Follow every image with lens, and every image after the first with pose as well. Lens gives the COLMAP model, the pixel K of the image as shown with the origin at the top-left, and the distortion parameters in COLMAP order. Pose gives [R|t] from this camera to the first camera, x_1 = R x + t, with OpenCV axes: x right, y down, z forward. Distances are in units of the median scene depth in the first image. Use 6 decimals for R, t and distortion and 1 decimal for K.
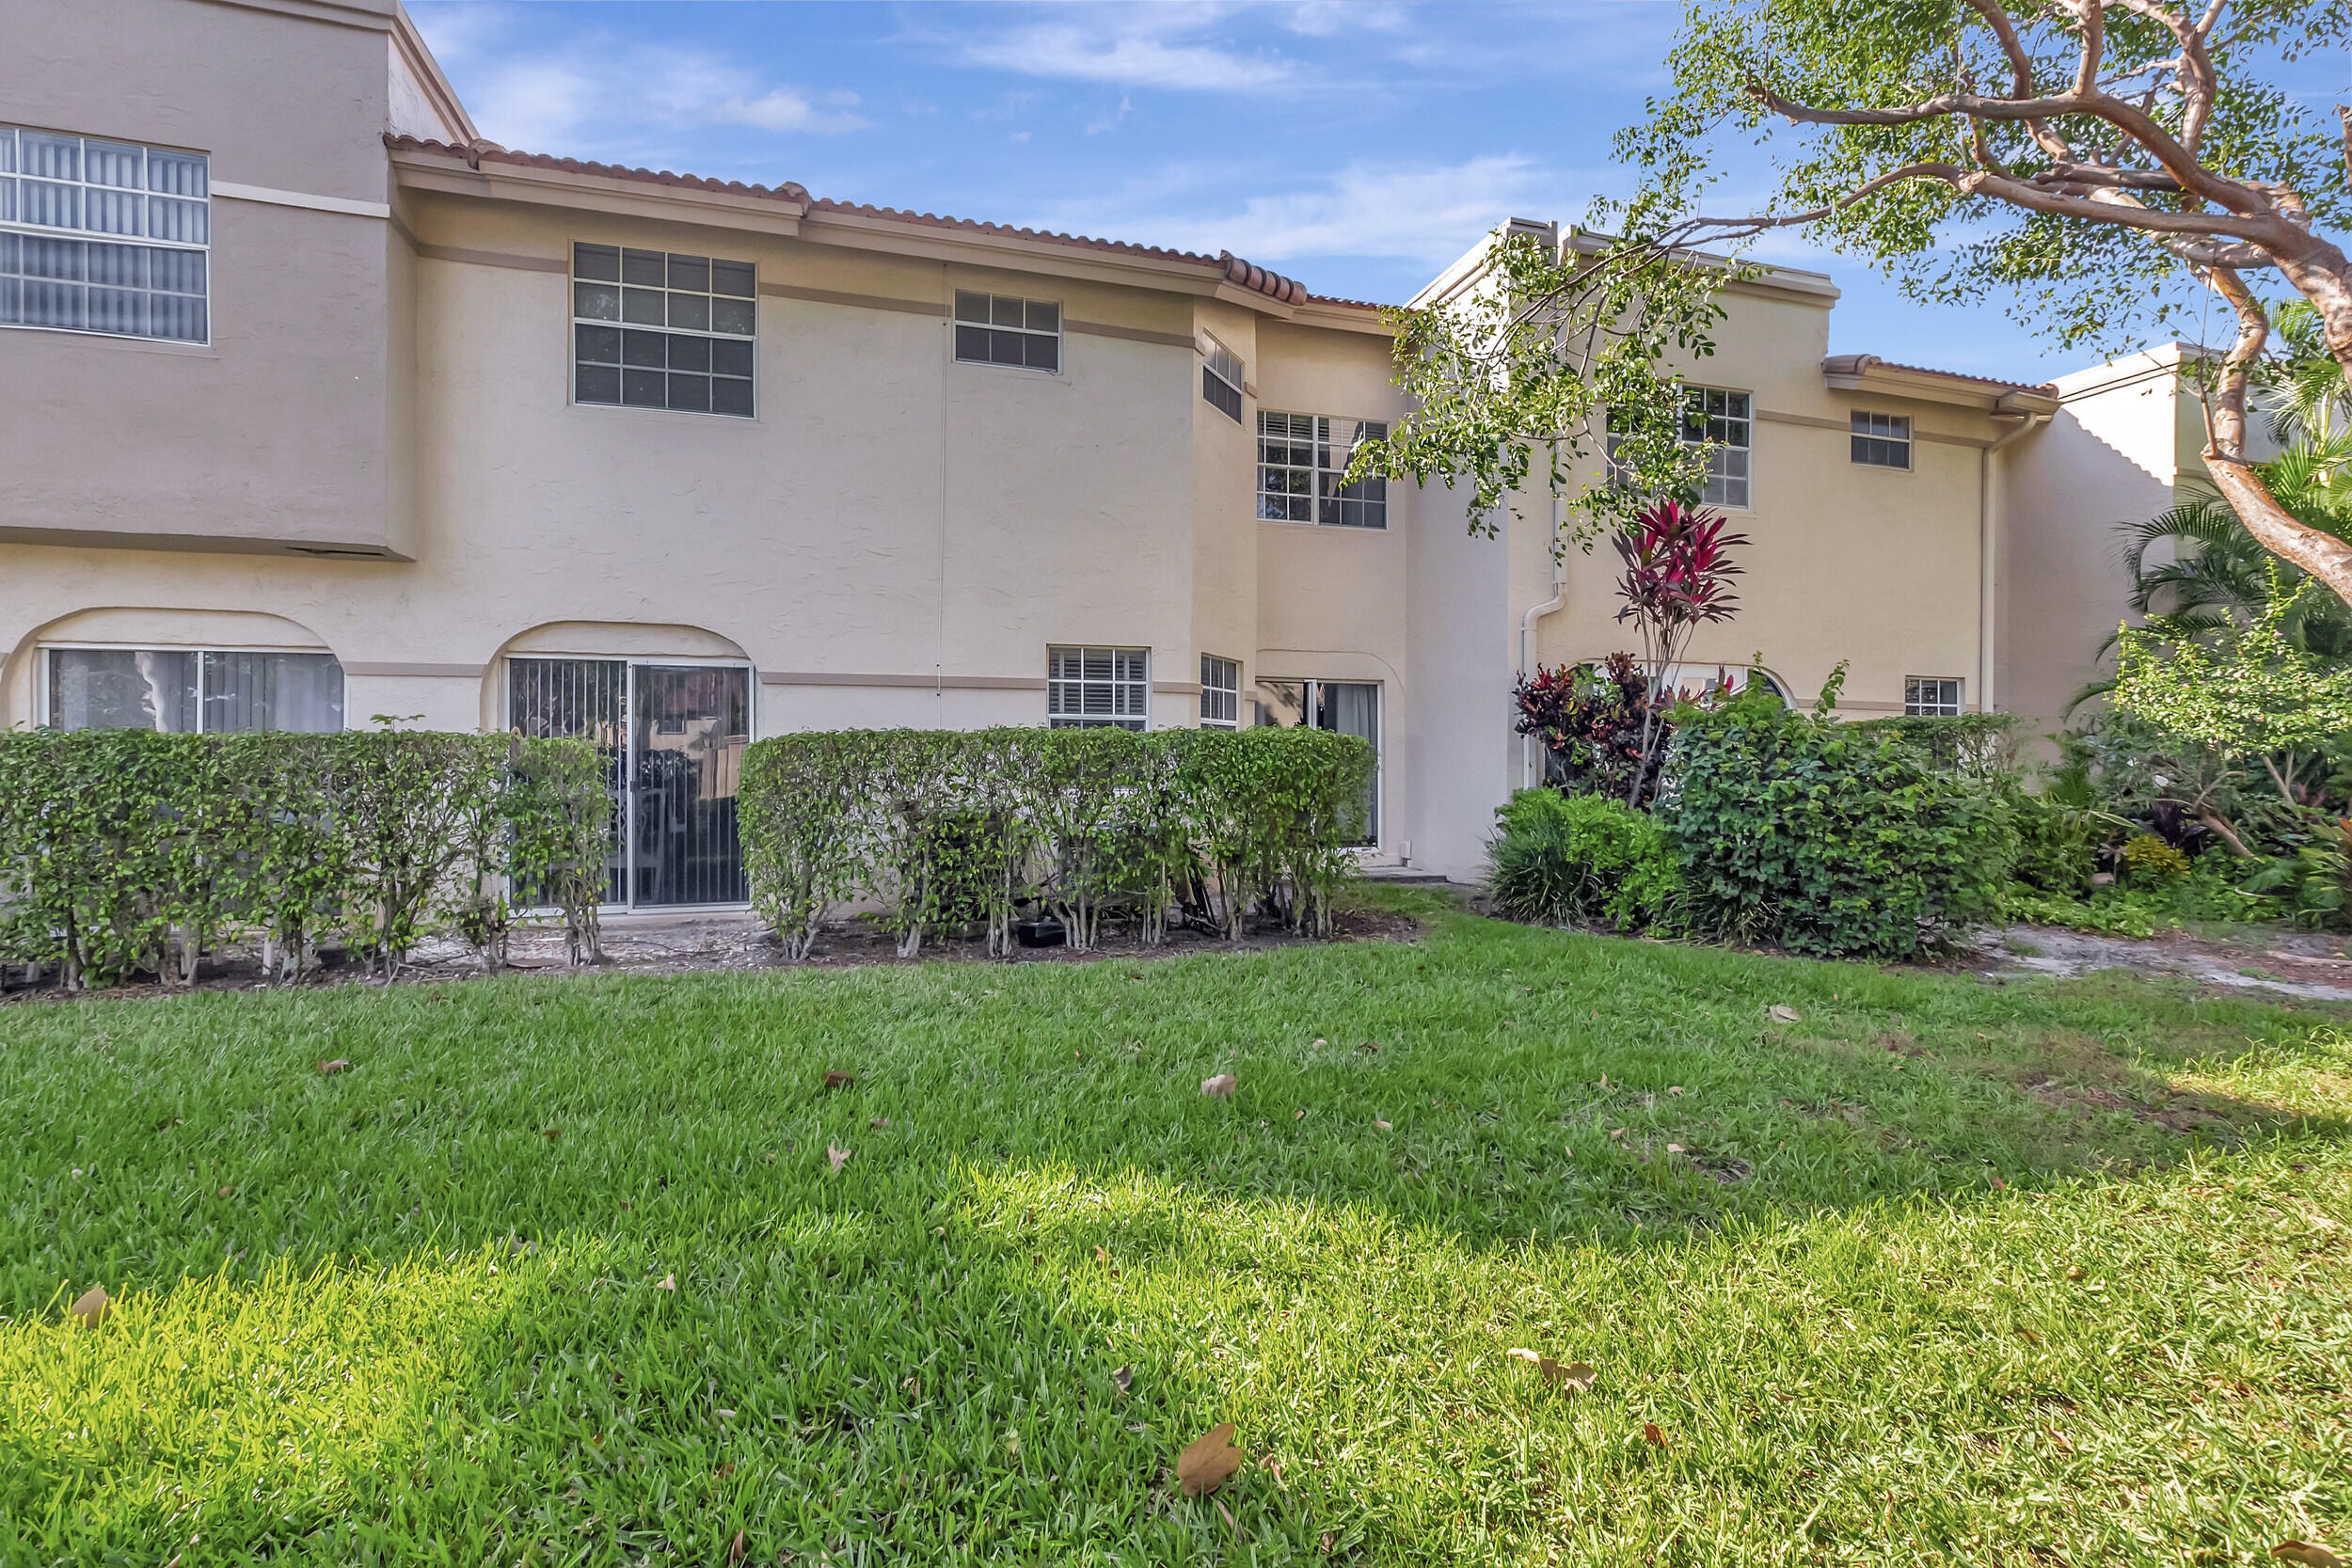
lens RADIAL K [[1030.0, 0, 1176.0], [0, 1030.0, 784.0], [0, 0, 1]] dist [-0.012132, 0.006049]
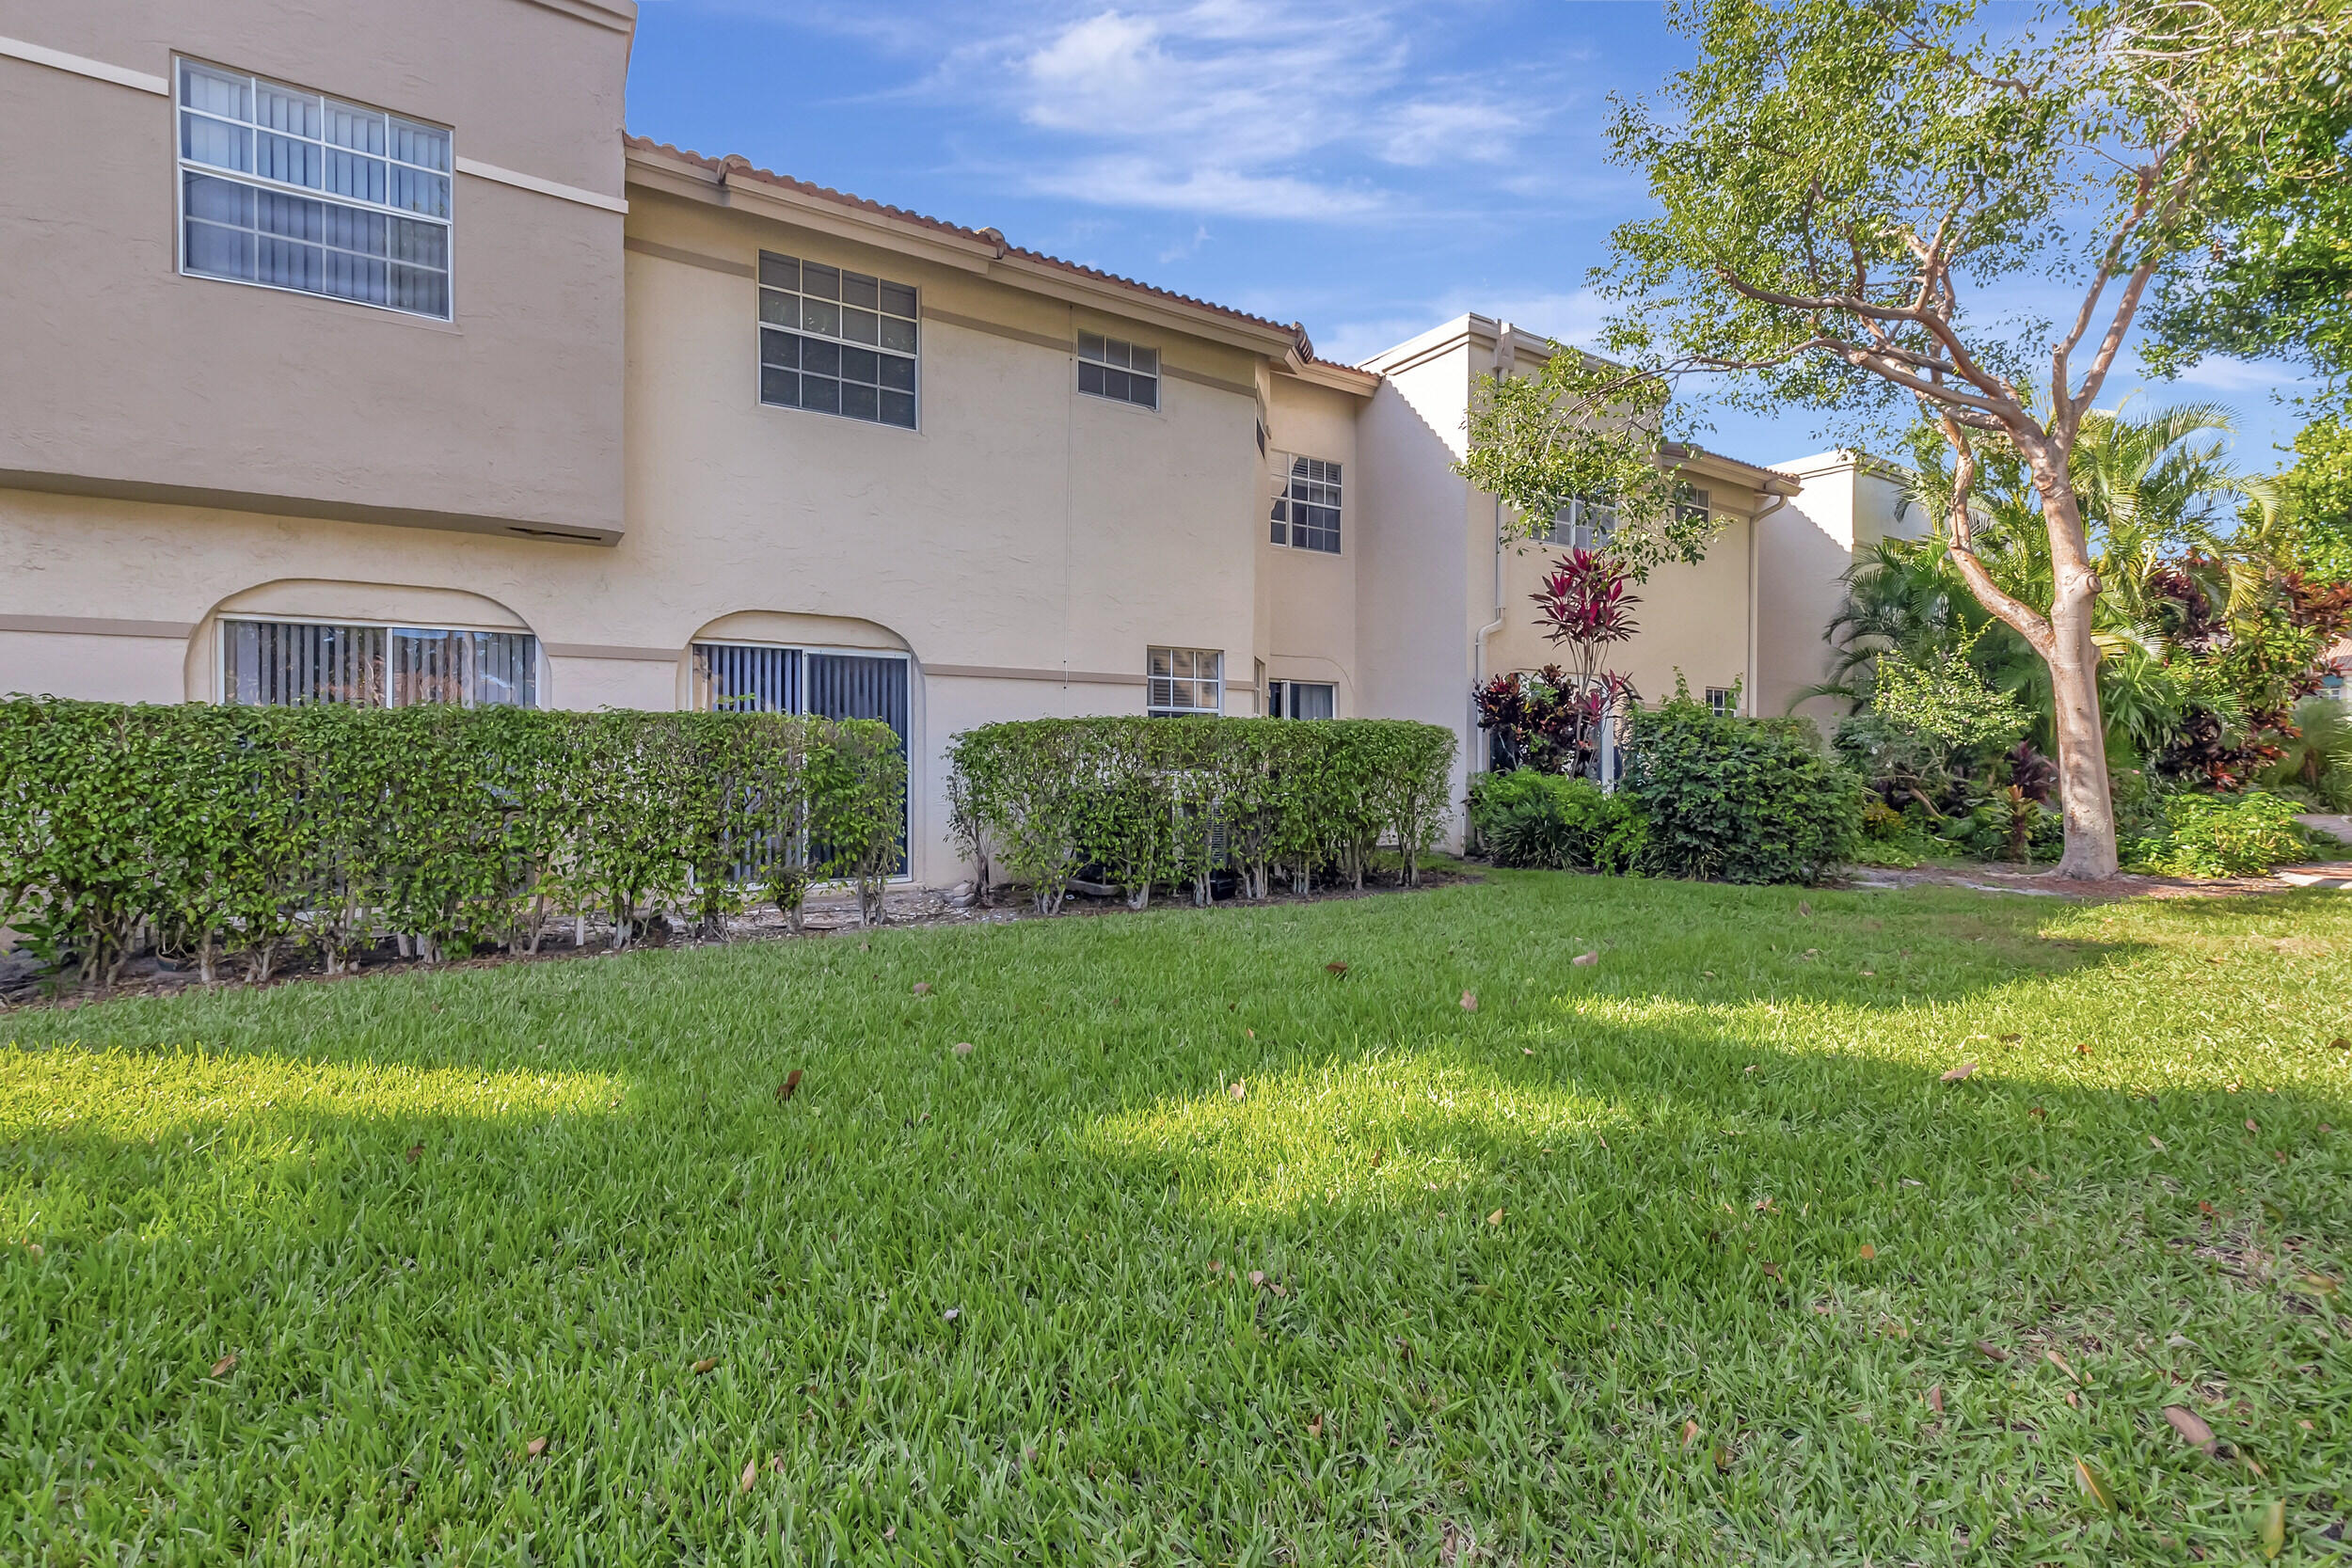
lens RADIAL K [[1037.5, 0, 1168.8], [0, 1037.5, 783.5], [0, 0, 1]] dist [0.001384, -0.000261]
pose [[0.961129, -0.004799, 0.276059, -0.460784], [0.003998, 0.999986, 0.003464, 0.016194], [-0.276072, -0.002226, 0.961134, -0.133952]]
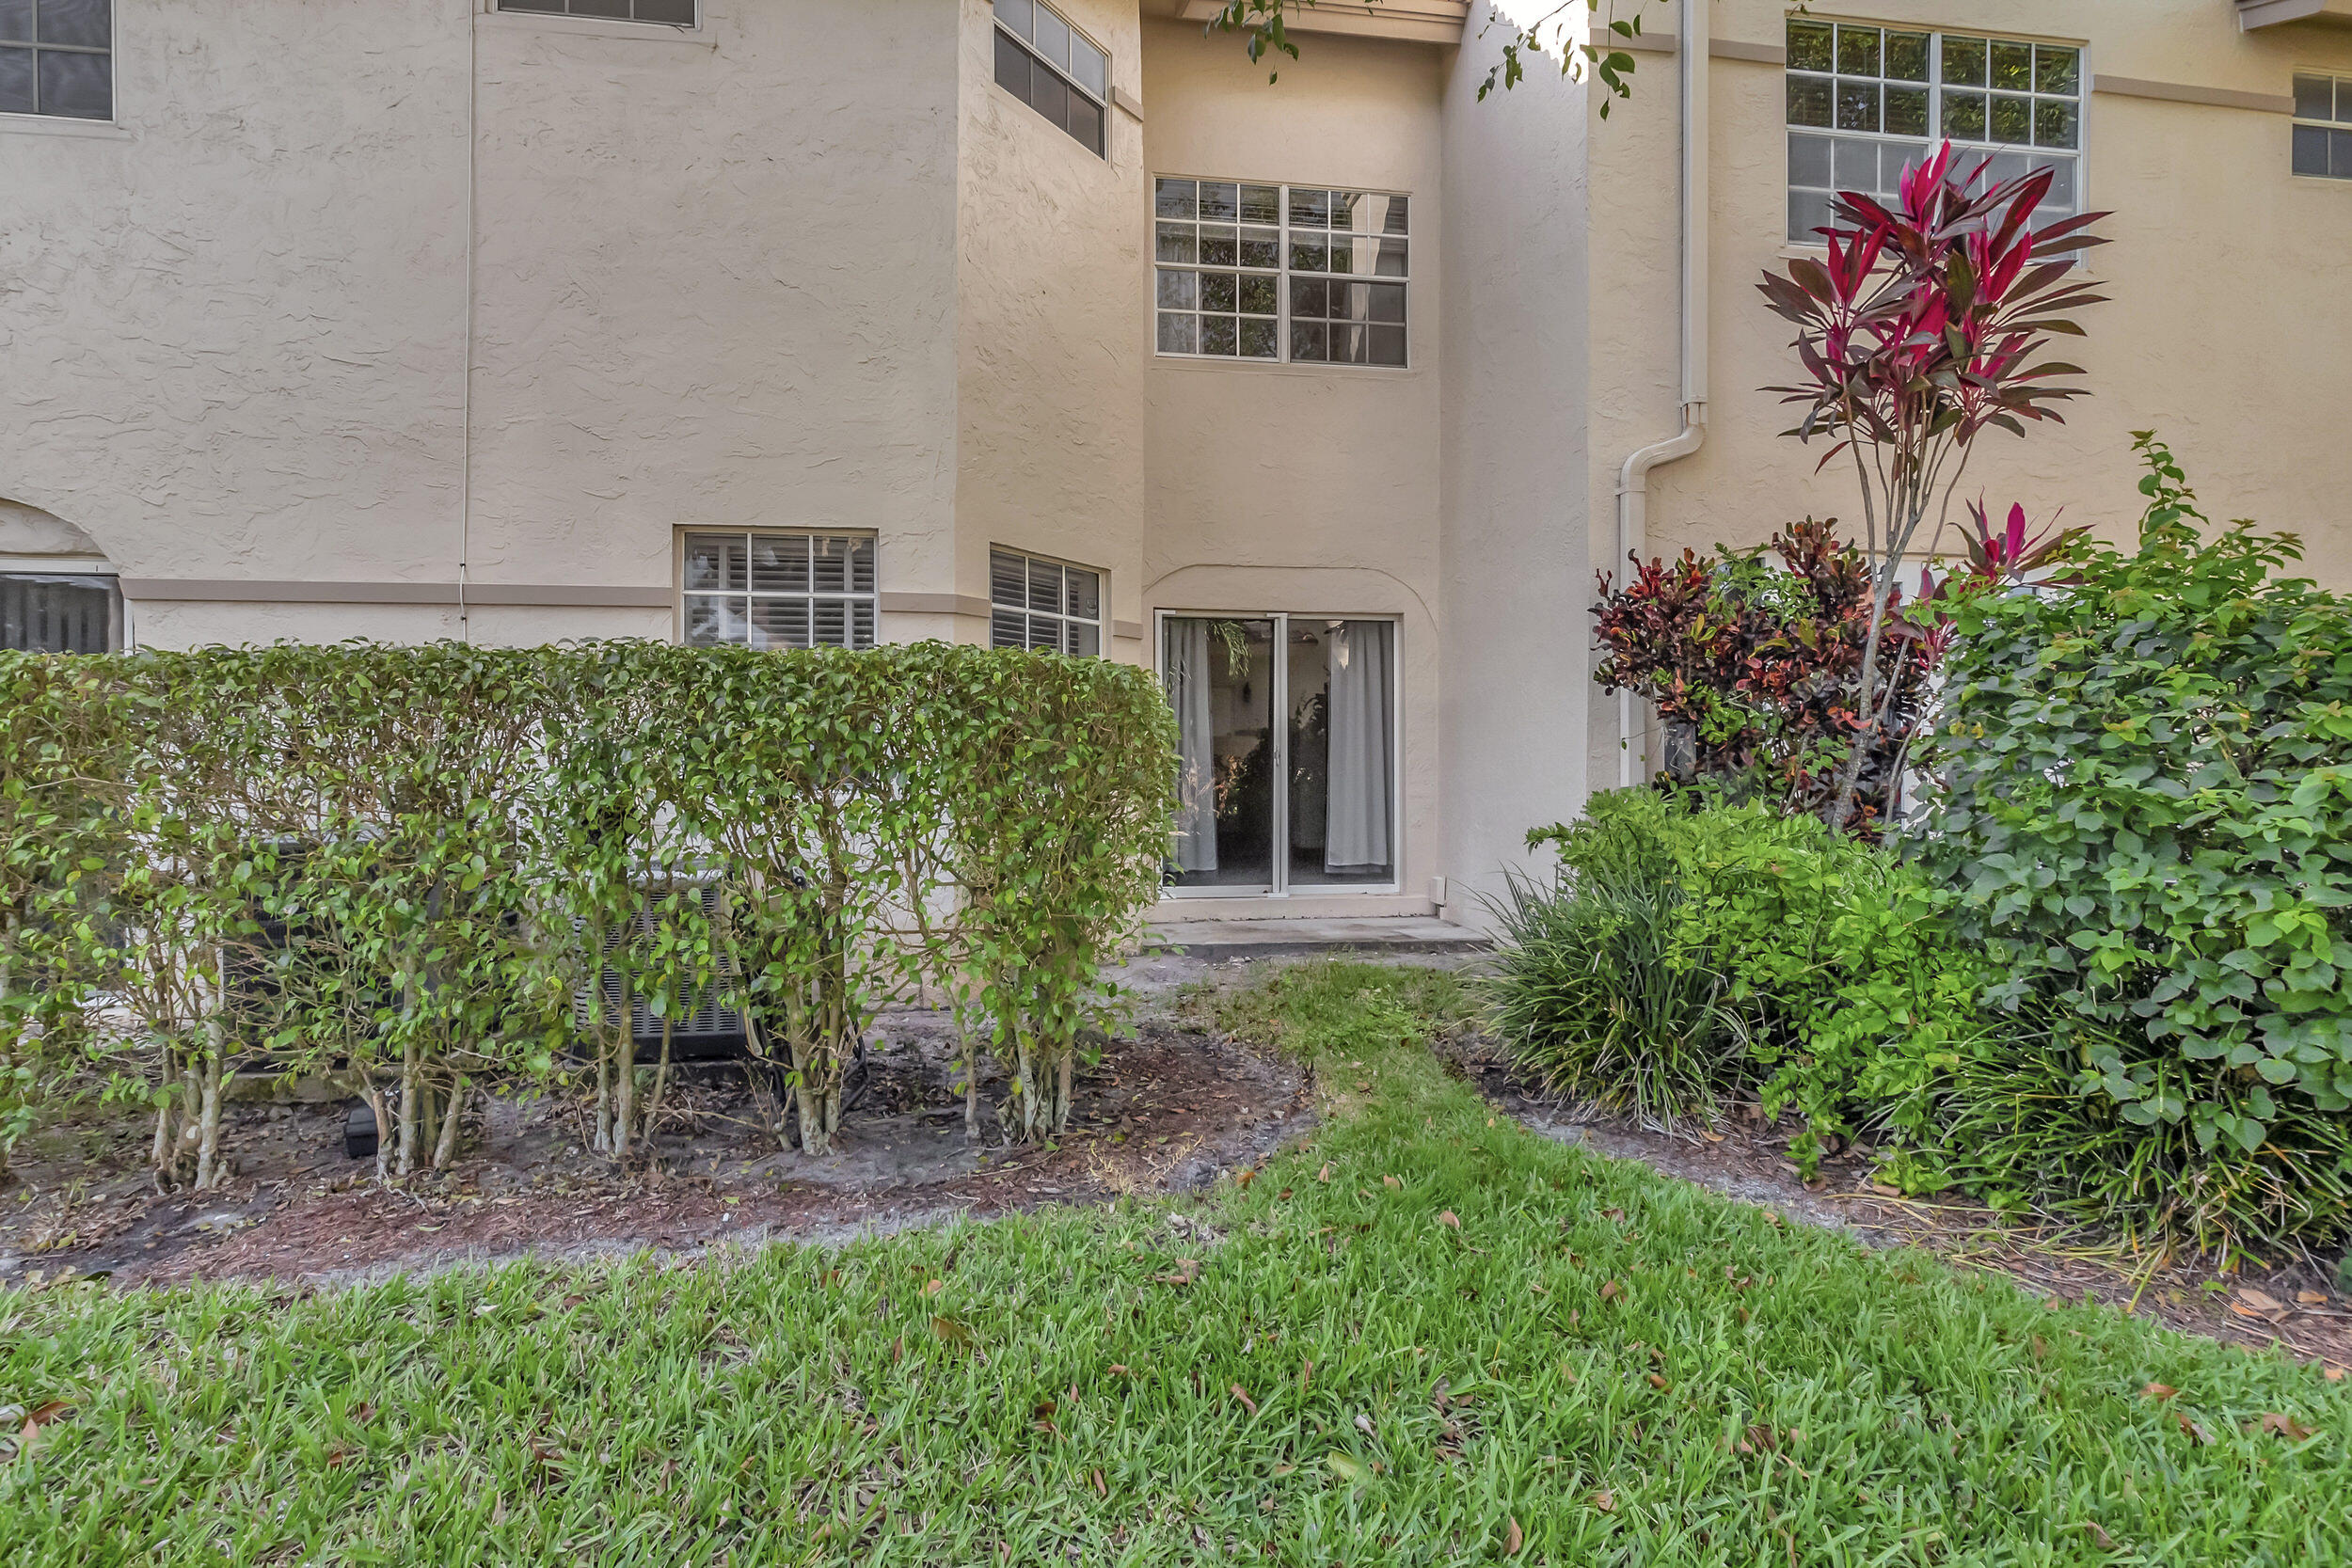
lens RADIAL K [[1047.3, 0, 1176.0], [0, 1047.3, 784.0], [0, 0, 1]] dist [-0.002376, -0.000030]
pose [[0.989010, 0.001002, -0.147847, 0.240000], [-0.001052, 0.999999, -0.000264, 0.001713], [0.147846, 0.000416, 0.989010, 0.537520]]
